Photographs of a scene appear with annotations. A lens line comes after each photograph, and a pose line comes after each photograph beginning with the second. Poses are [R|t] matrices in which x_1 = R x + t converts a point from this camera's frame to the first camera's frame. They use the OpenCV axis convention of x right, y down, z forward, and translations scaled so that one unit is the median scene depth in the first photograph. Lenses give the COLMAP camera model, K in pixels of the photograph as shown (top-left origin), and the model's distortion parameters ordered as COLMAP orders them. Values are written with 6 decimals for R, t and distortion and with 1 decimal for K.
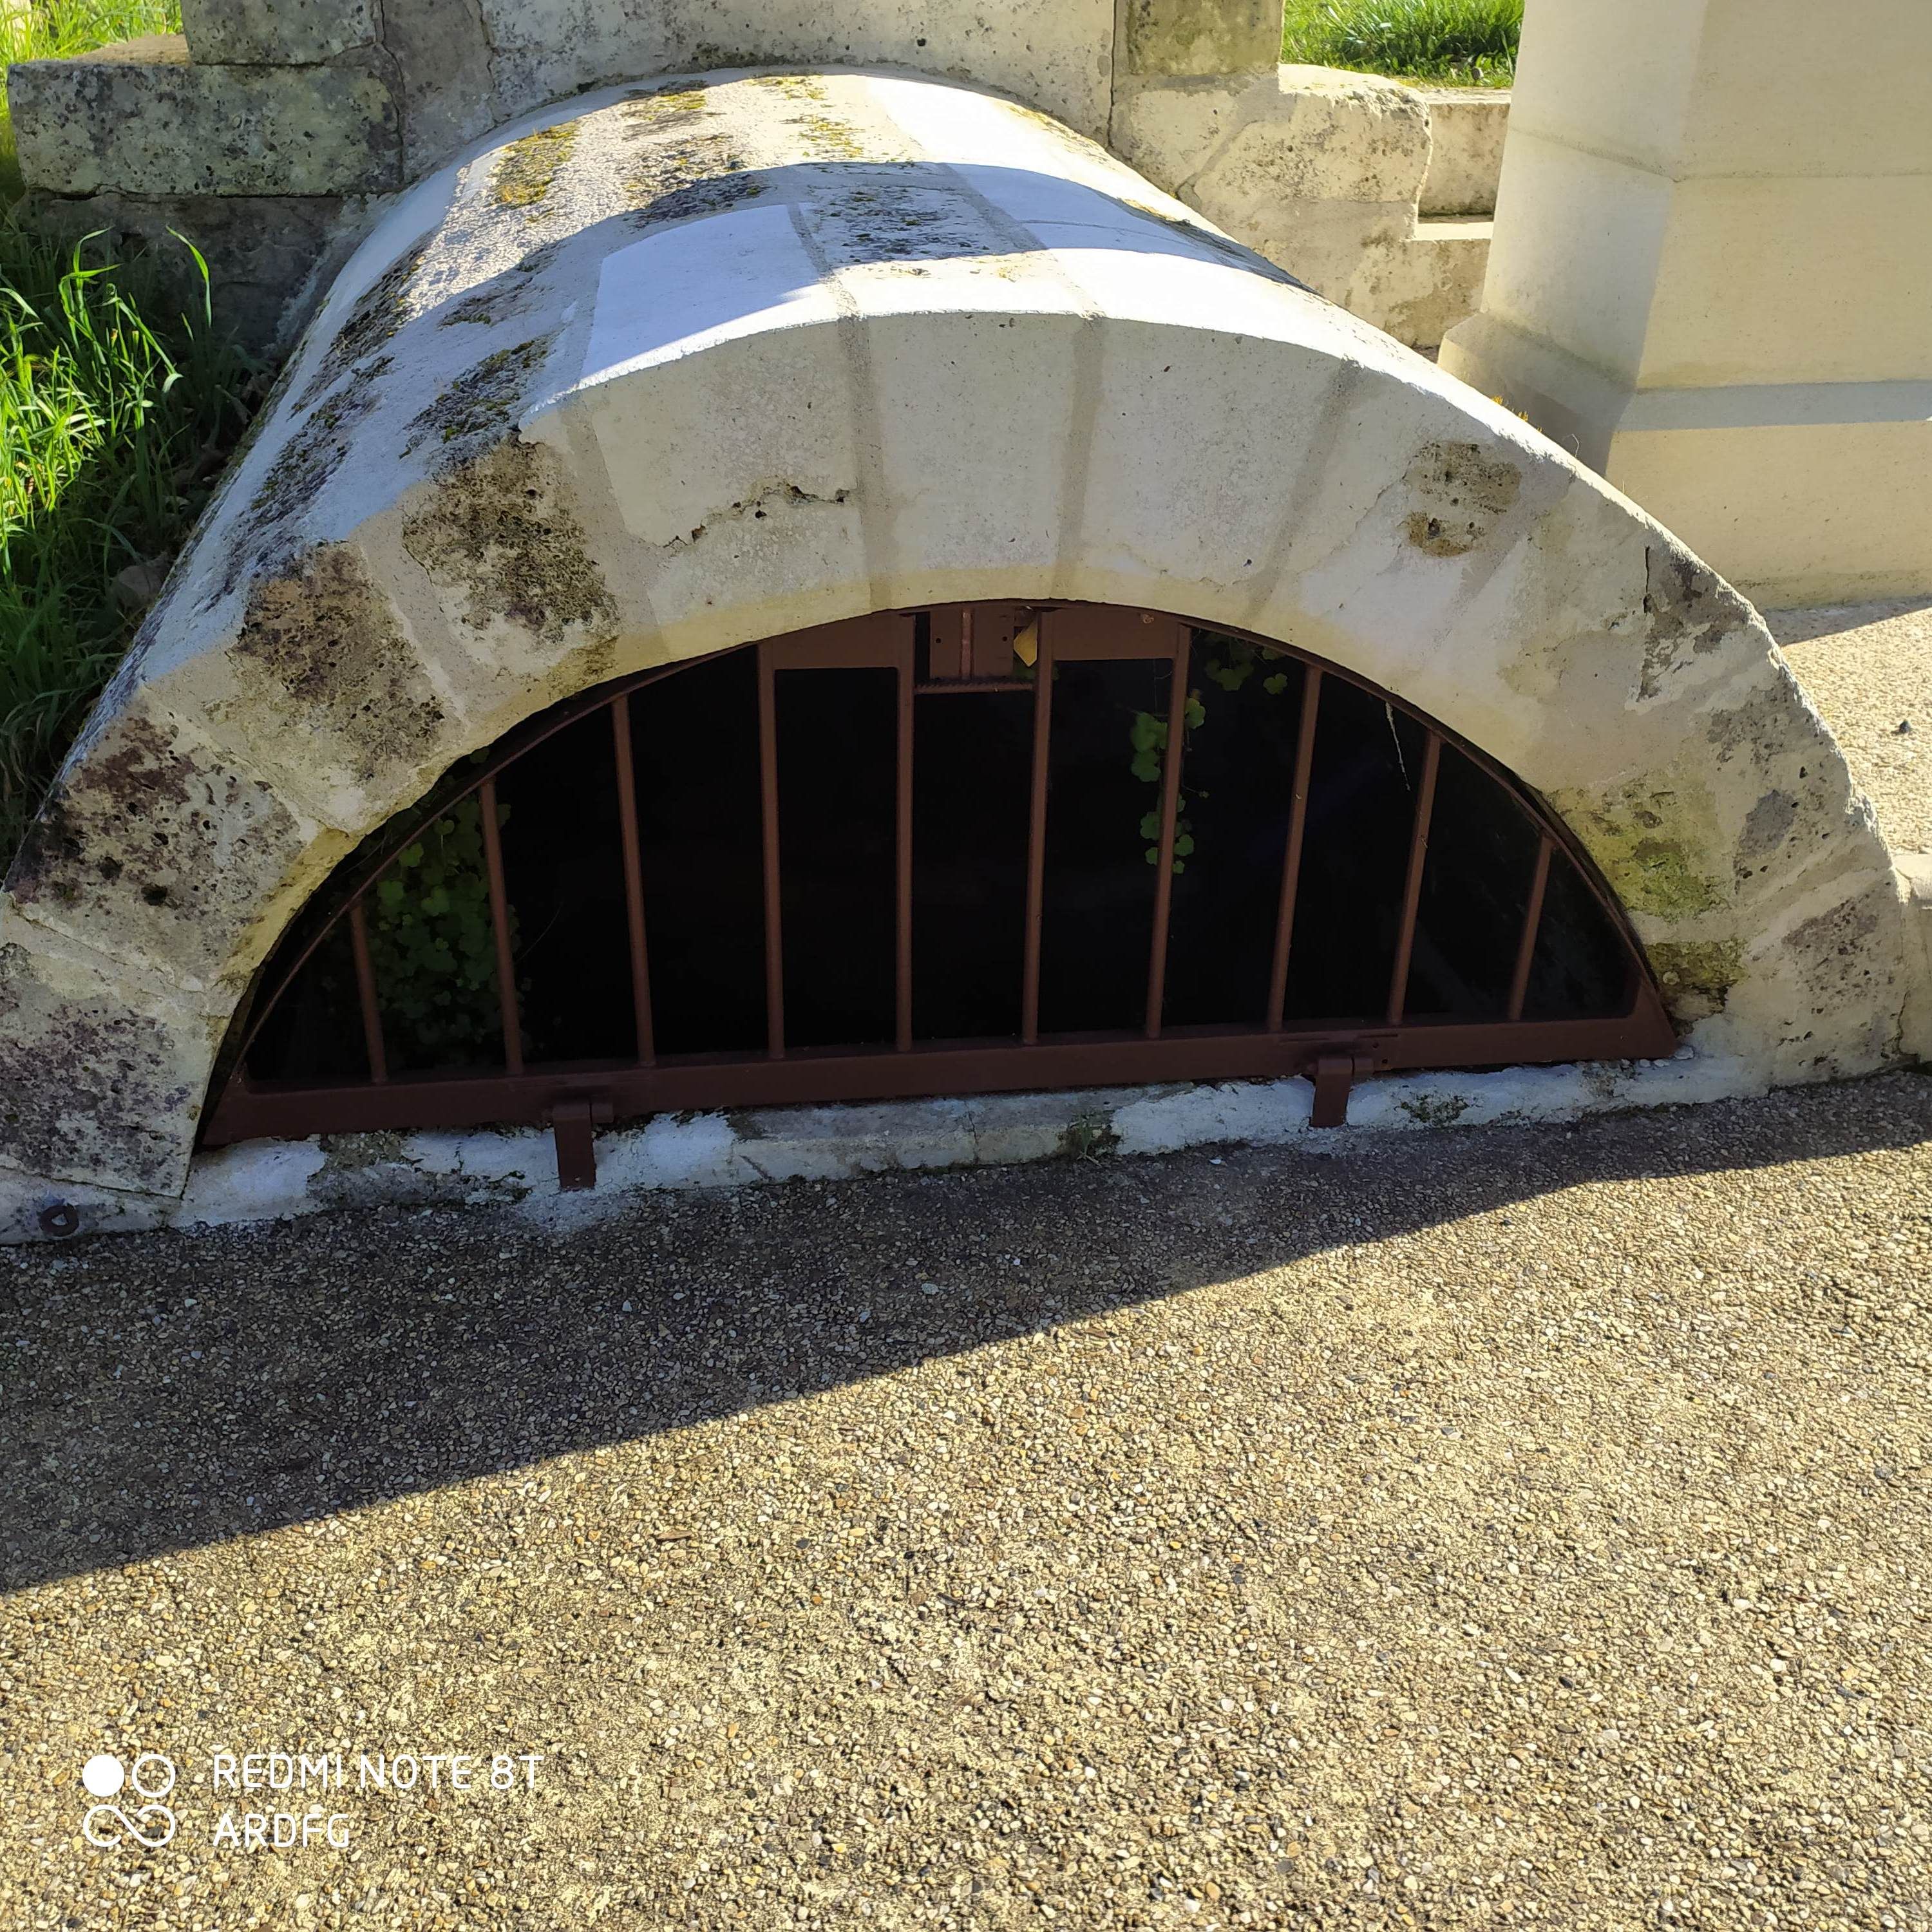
lens RADIAL K [[2063.8, 0, 964.1], [0, 2063.8, 966.7], [0, 0, 1]] dist [0.032071, 0.000000]
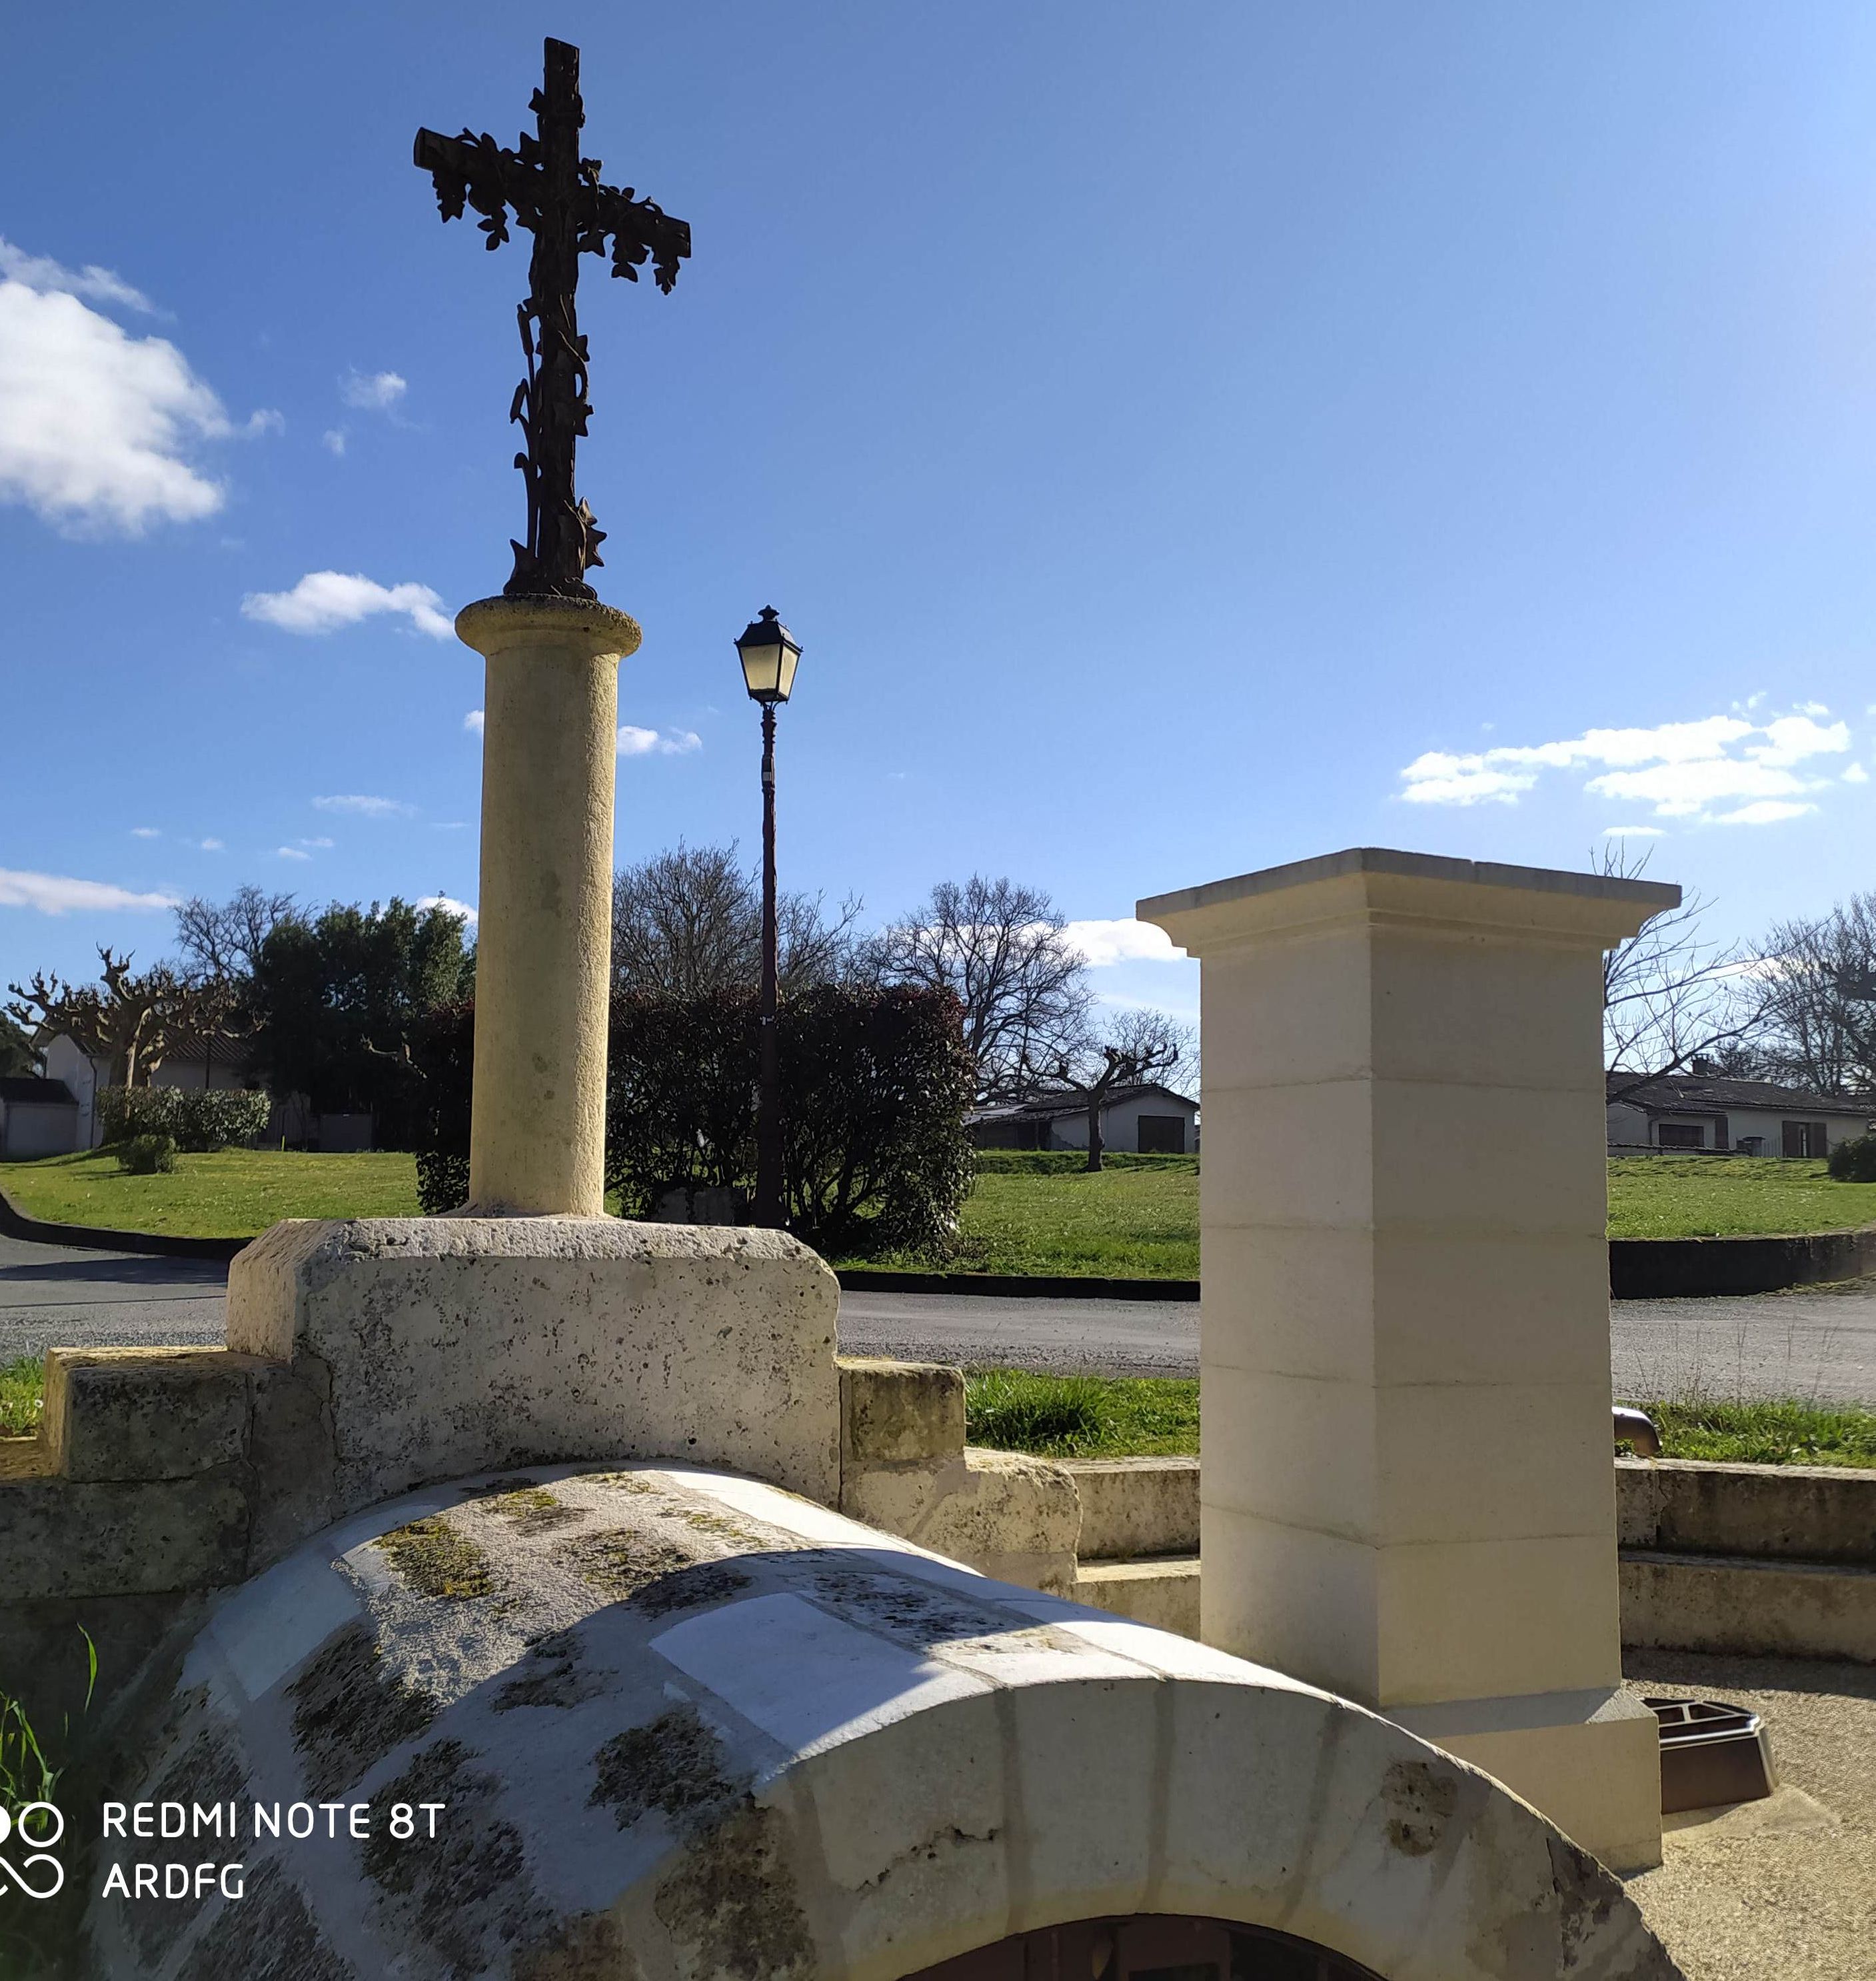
lens RADIAL K [[2011.6, 0, 935.7], [0, 2011.6, 988.0], [0, 0, 1]] dist [0.063814, 0.000000]
pose [[0.961464, 0.041078, 0.271846, -0.425270], [0.122343, 0.821558, -0.556844, 0.030643], [-0.246211, 0.568644, 0.784872, -0.235065]]
